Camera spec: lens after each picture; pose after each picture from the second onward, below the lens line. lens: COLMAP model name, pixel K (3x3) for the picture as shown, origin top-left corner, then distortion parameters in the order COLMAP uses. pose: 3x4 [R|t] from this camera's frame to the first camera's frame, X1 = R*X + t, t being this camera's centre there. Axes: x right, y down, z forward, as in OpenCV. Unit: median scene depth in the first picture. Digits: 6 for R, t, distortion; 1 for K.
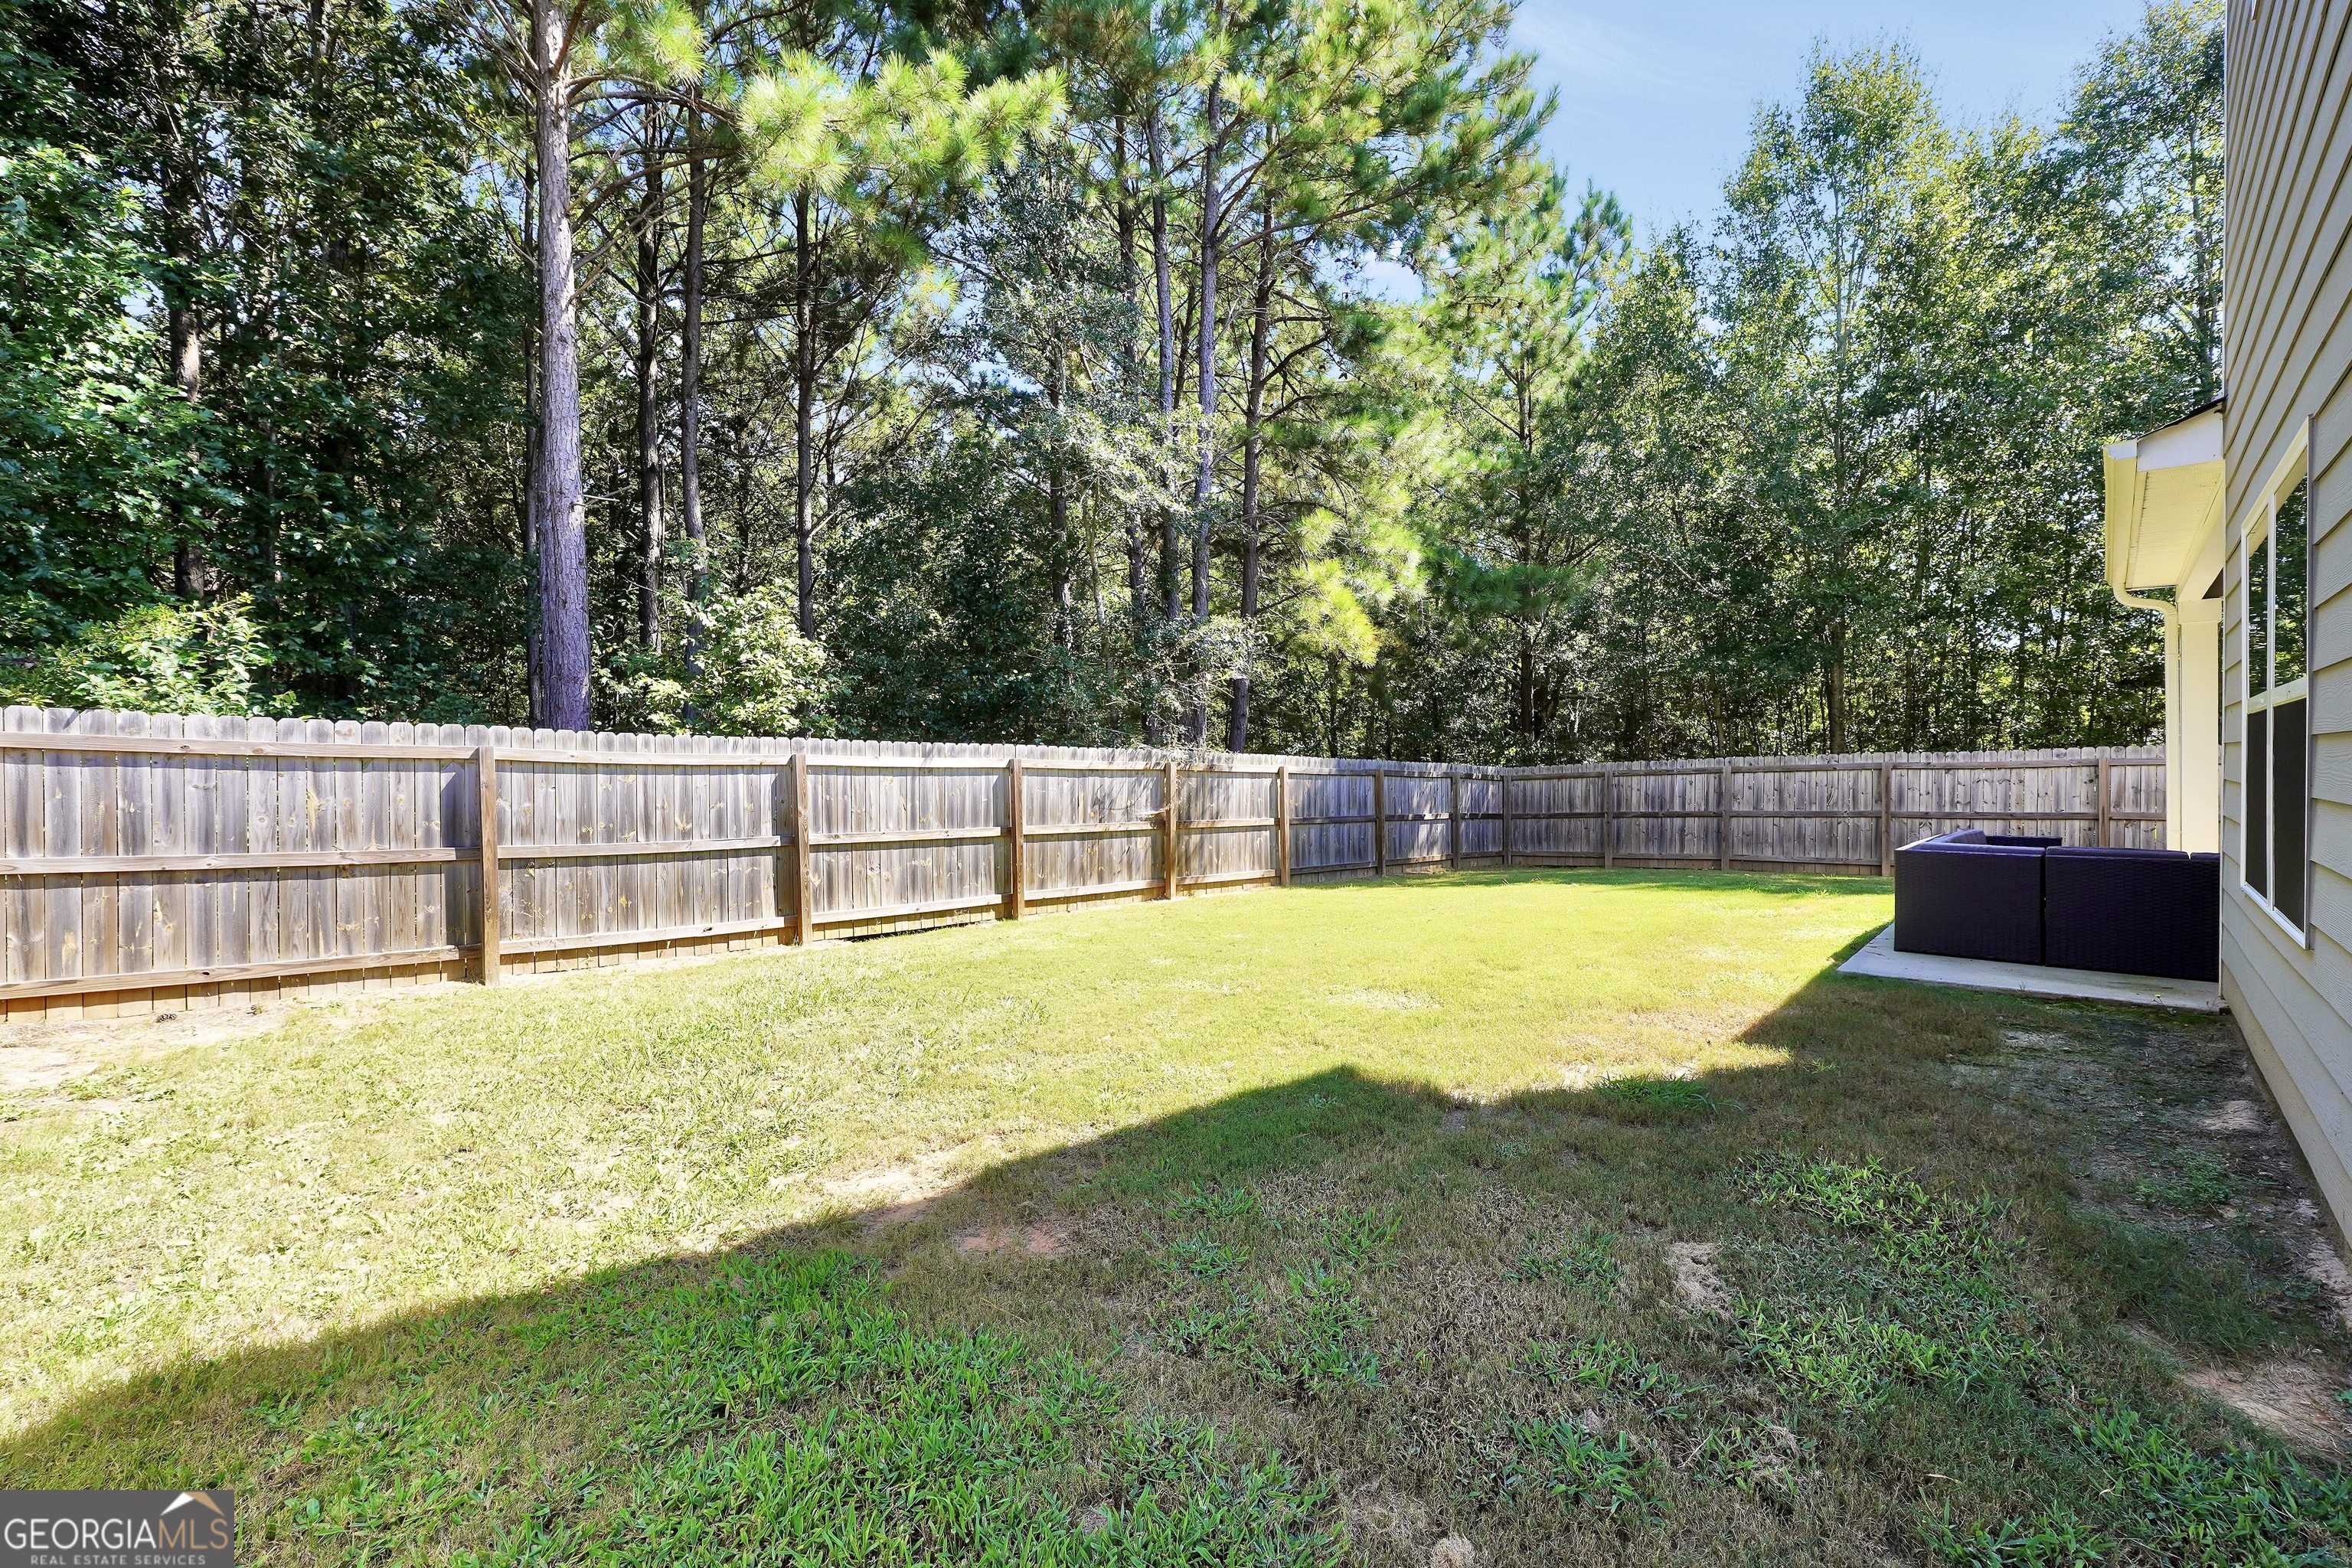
lens RADIAL K [[999.8, 0, 1159.7], [0, 999.8, 783.7], [0, 0, 1]] dist [-0.018537, 0.007371]
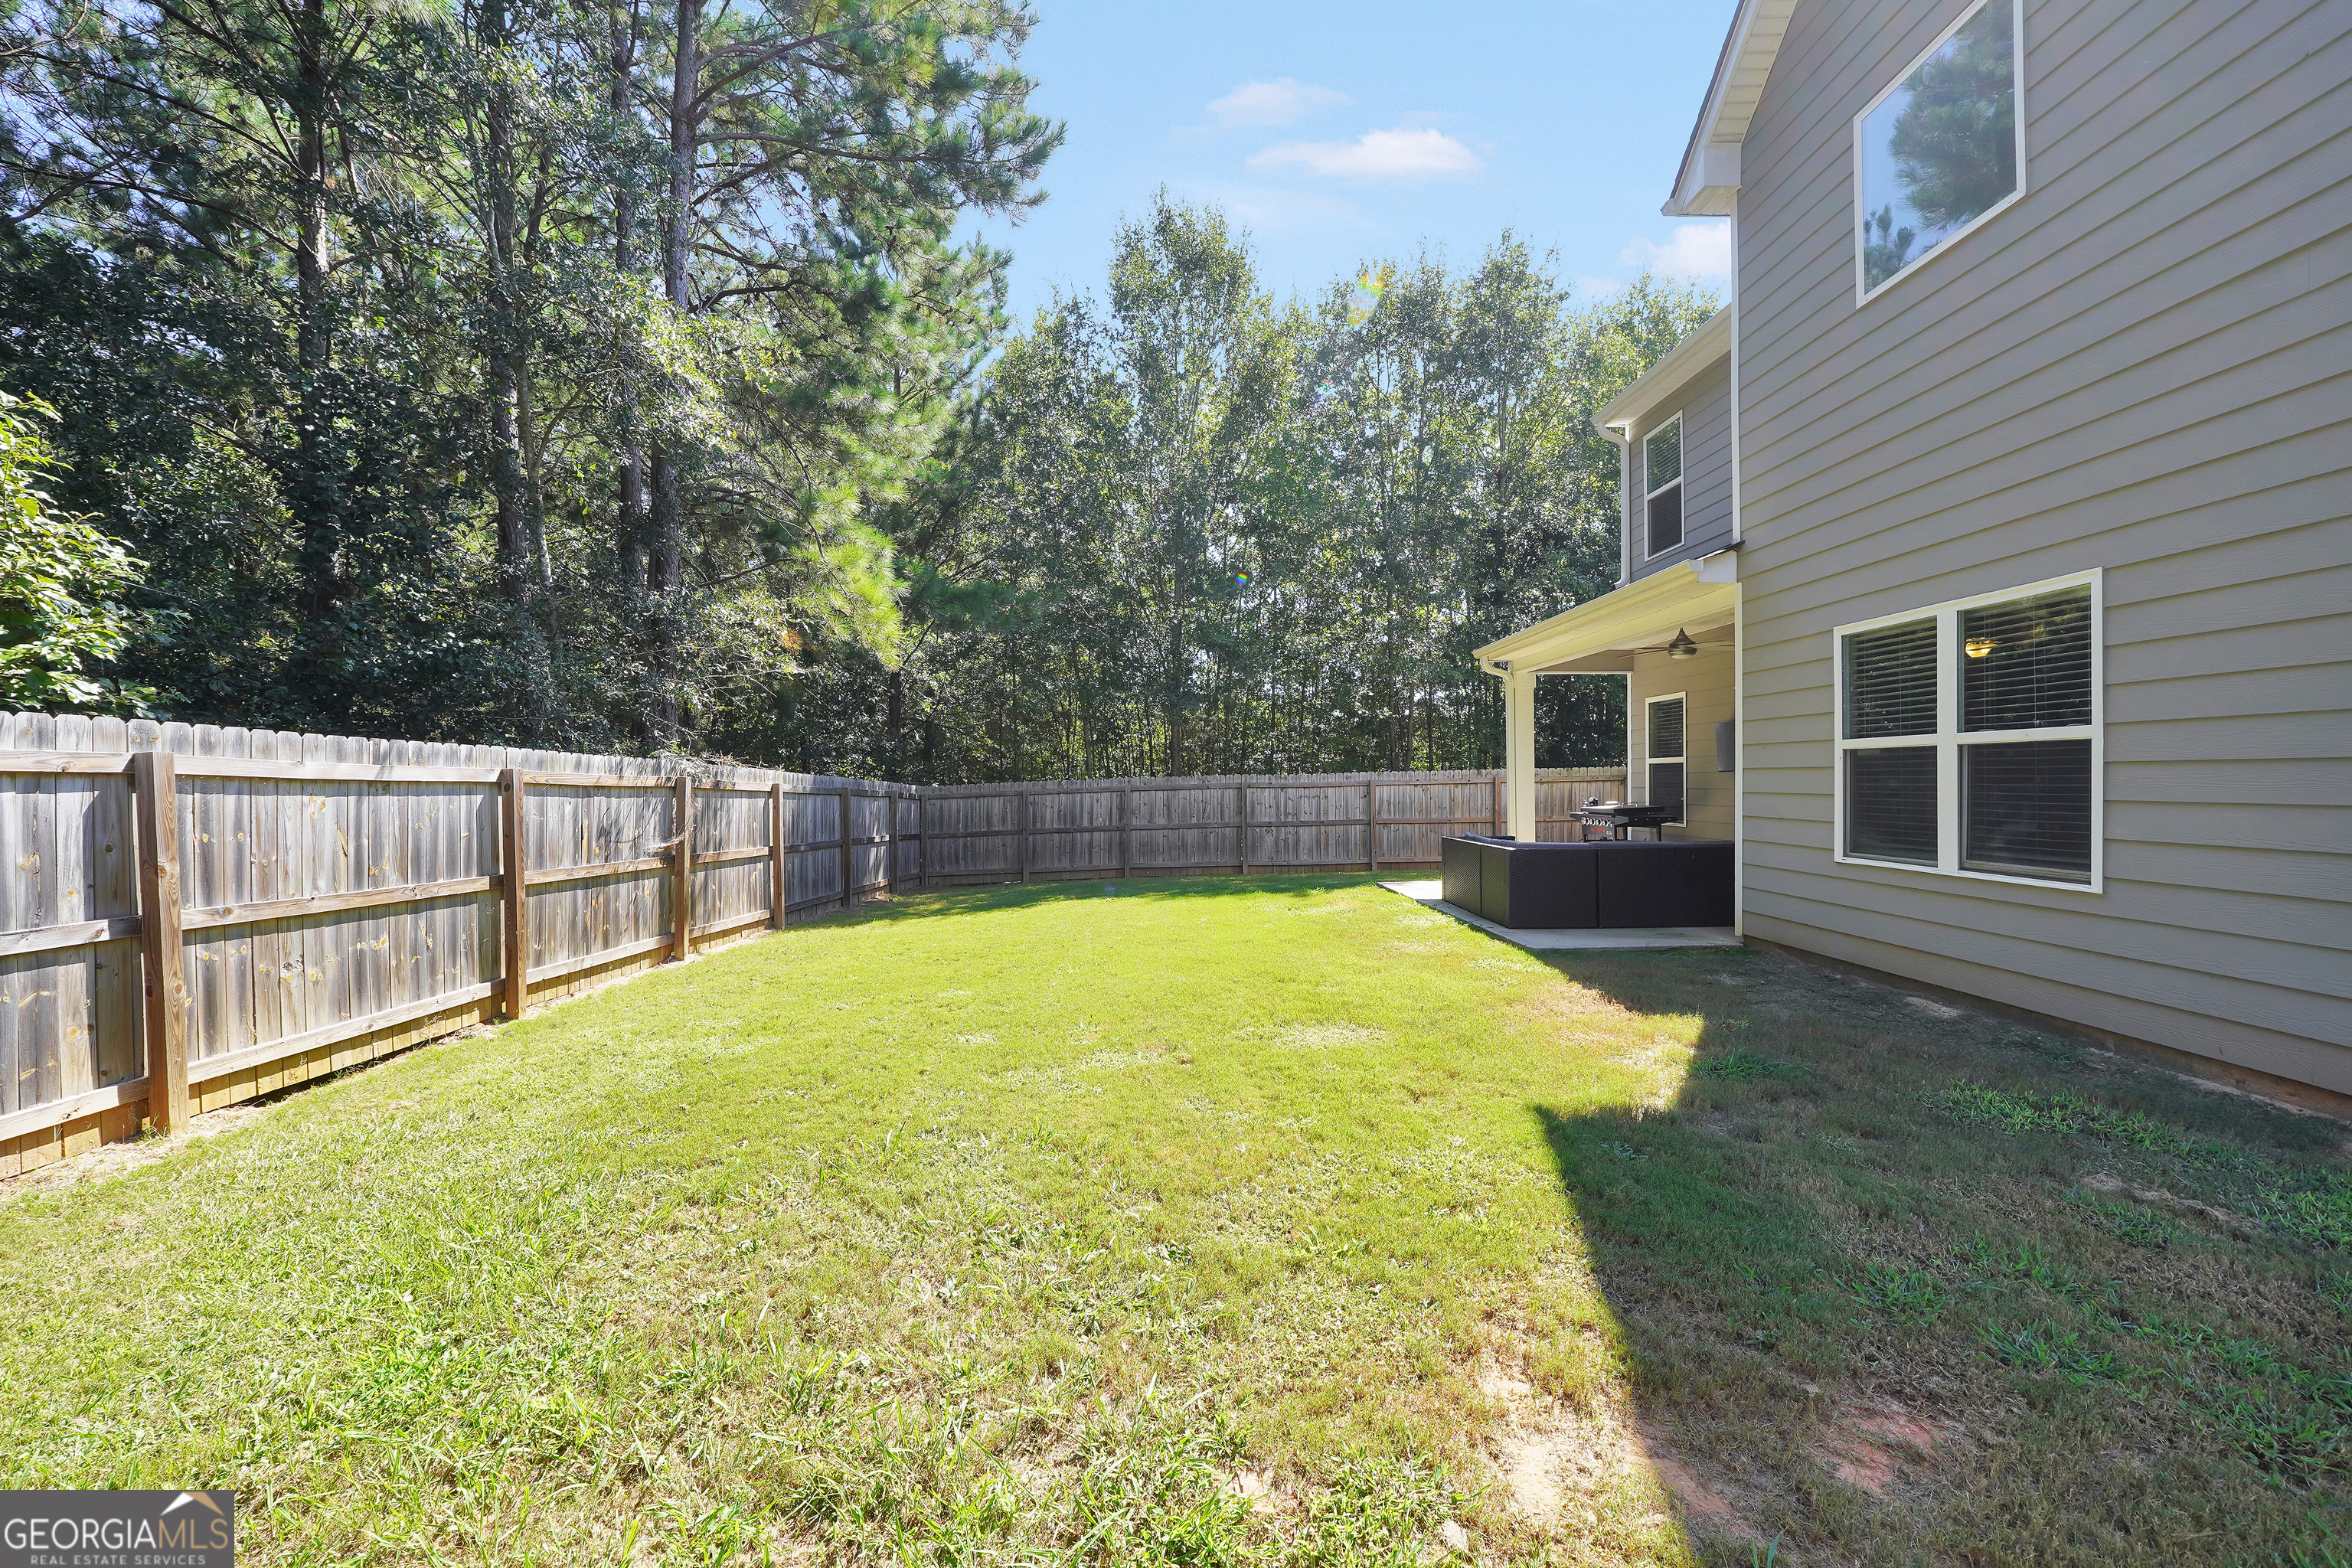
lens RADIAL K [[999.8, 0, 1159.7], [0, 999.8, 783.7], [0, 0, 1]] dist [-0.018537, 0.007371]
pose [[0.716129, 0.004318, 0.697955, -0.294187], [0.010061, 0.999813, -0.016509, -0.000475], [-0.697896, 0.018845, 0.715951, 0.249216]]
